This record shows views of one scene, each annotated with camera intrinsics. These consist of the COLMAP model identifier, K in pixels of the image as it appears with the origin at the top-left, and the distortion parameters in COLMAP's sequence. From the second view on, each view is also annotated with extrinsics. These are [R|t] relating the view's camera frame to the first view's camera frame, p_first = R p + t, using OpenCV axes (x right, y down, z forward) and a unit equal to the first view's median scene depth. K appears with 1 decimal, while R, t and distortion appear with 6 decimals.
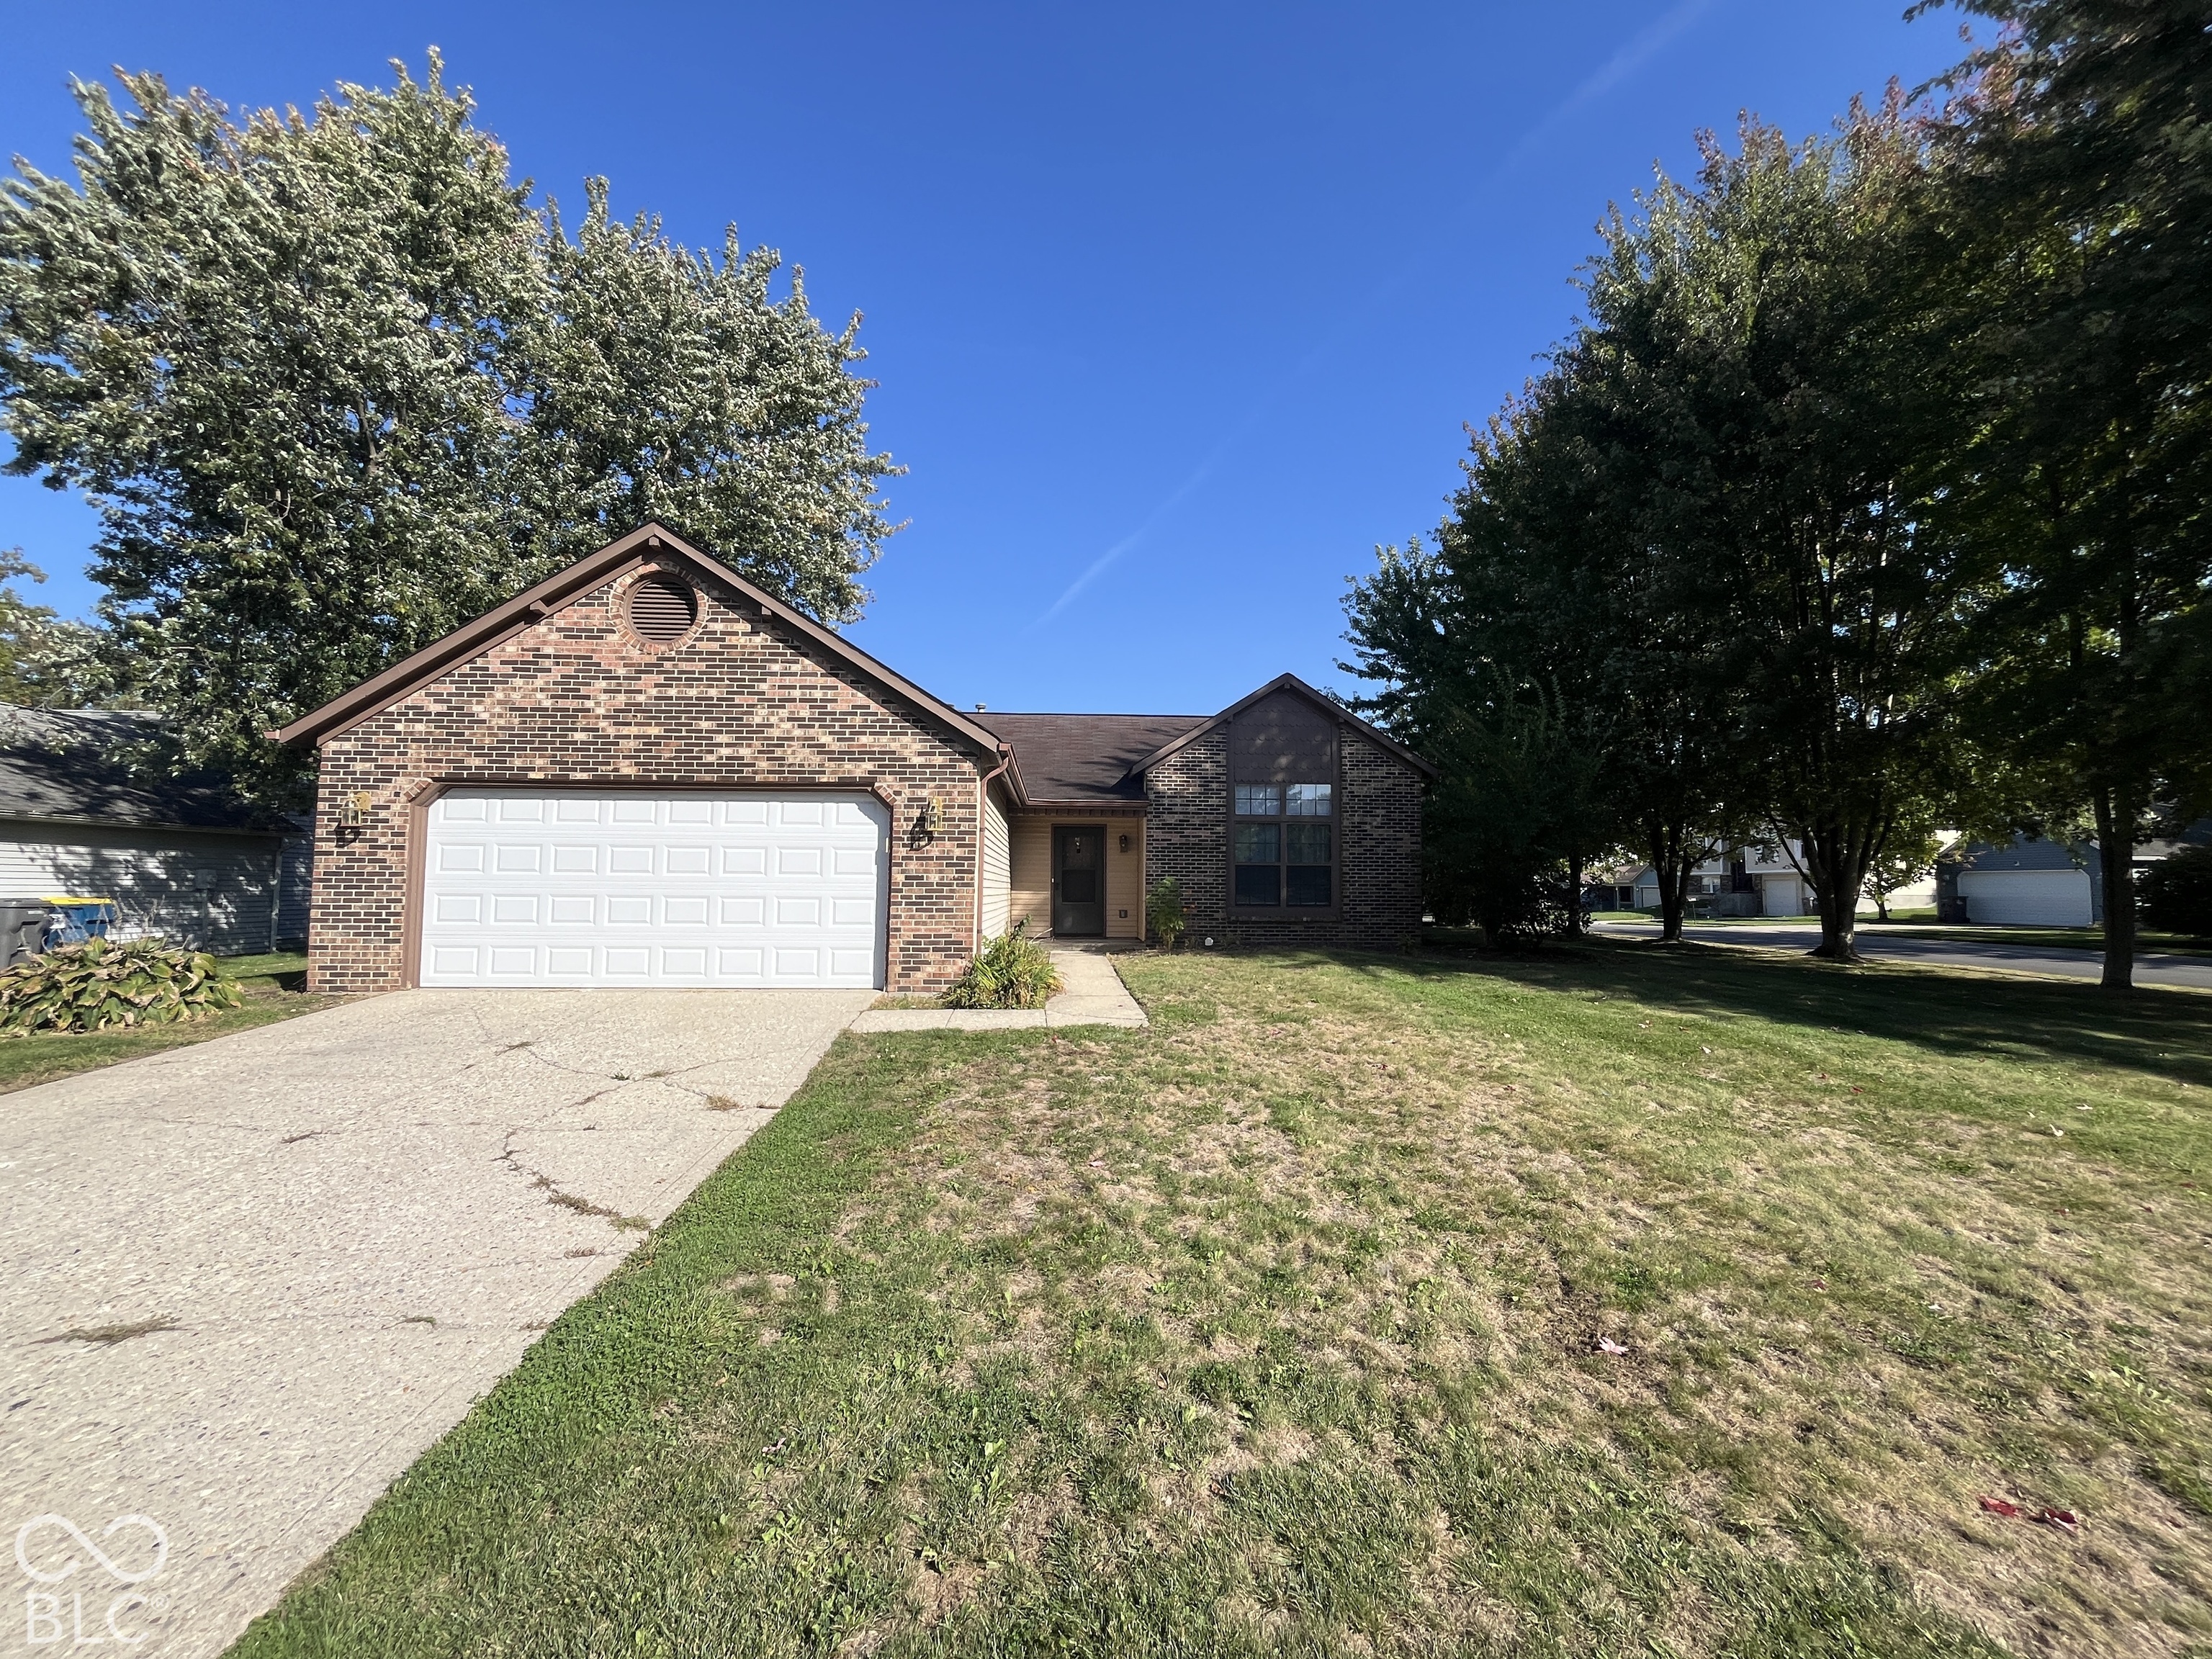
lens RADIAL K [[894.5, 0, 1106.6], [0, 894.5, 834.5], [0, 0, 1]] dist [0.003691, 0.000363]
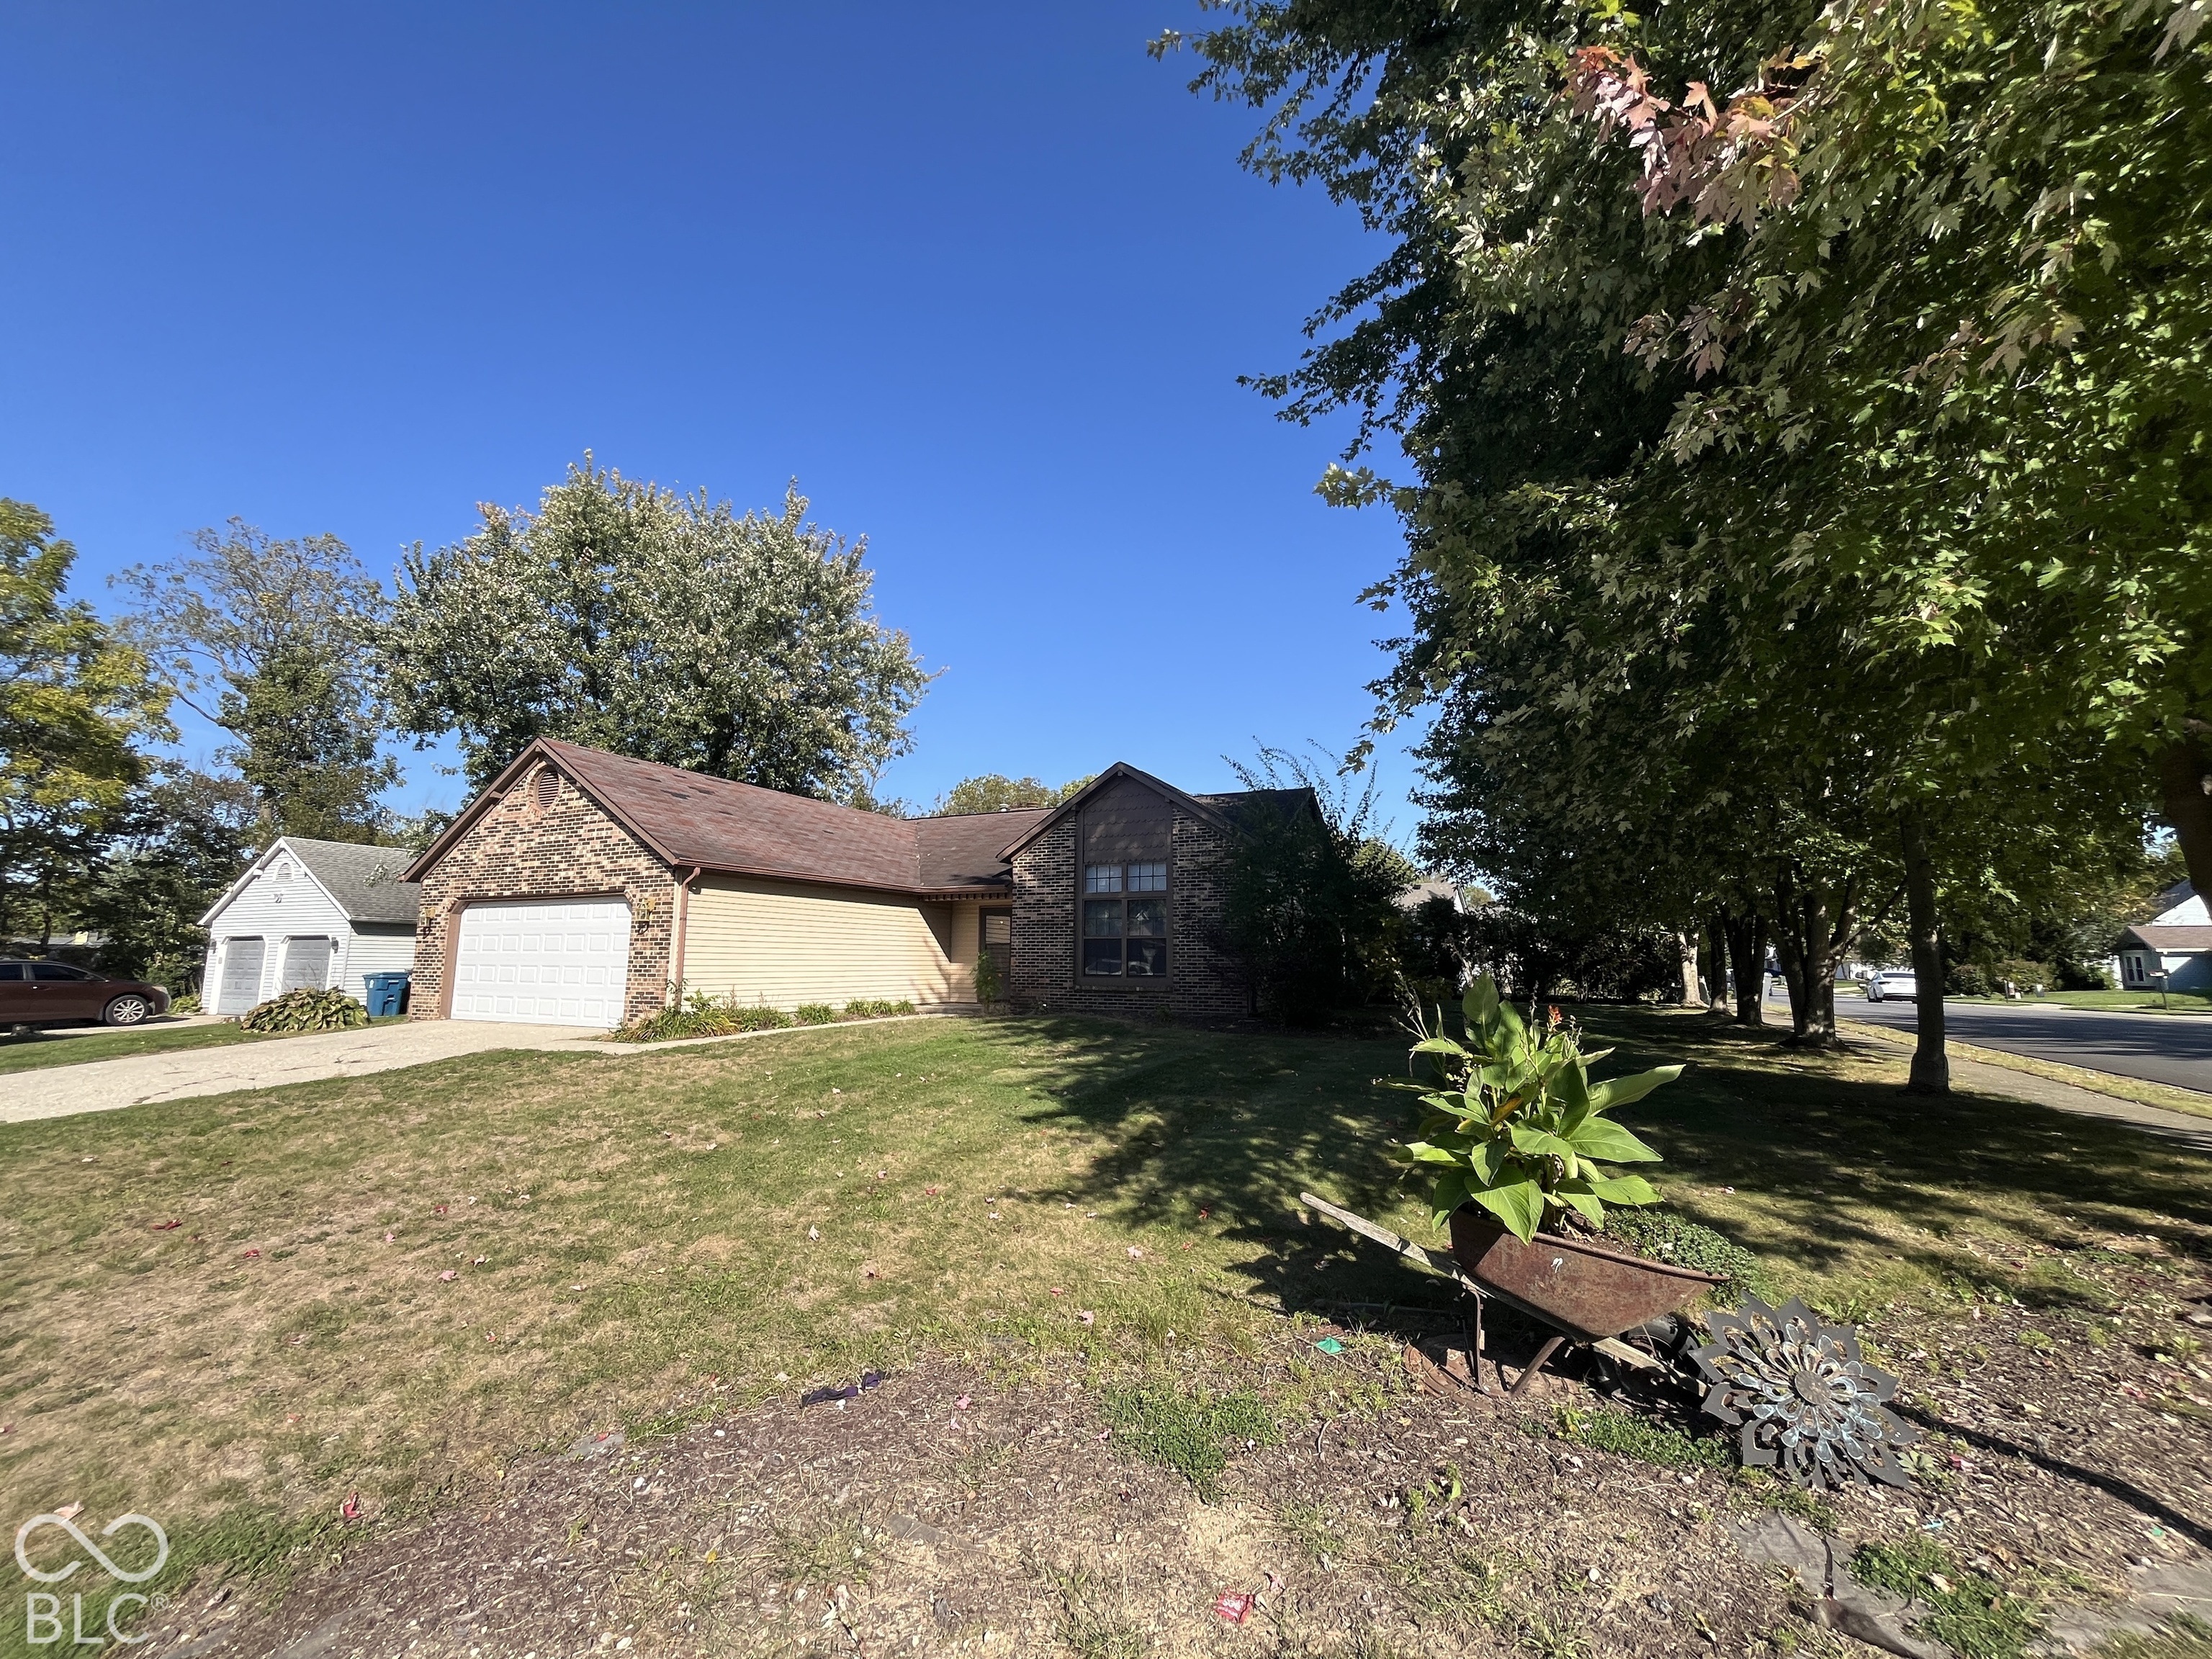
lens RADIAL K [[894.5, 0, 1109.5], [0, 894.5, 827.0], [0, 0, 1]] dist [0.003691, 0.000363]
pose [[0.882365, -0.074205, -0.464678, 1.166815], [0.030613, 0.994448, -0.100675, 0.013987], [0.469568, 0.074607, 0.879738, 0.050565]]
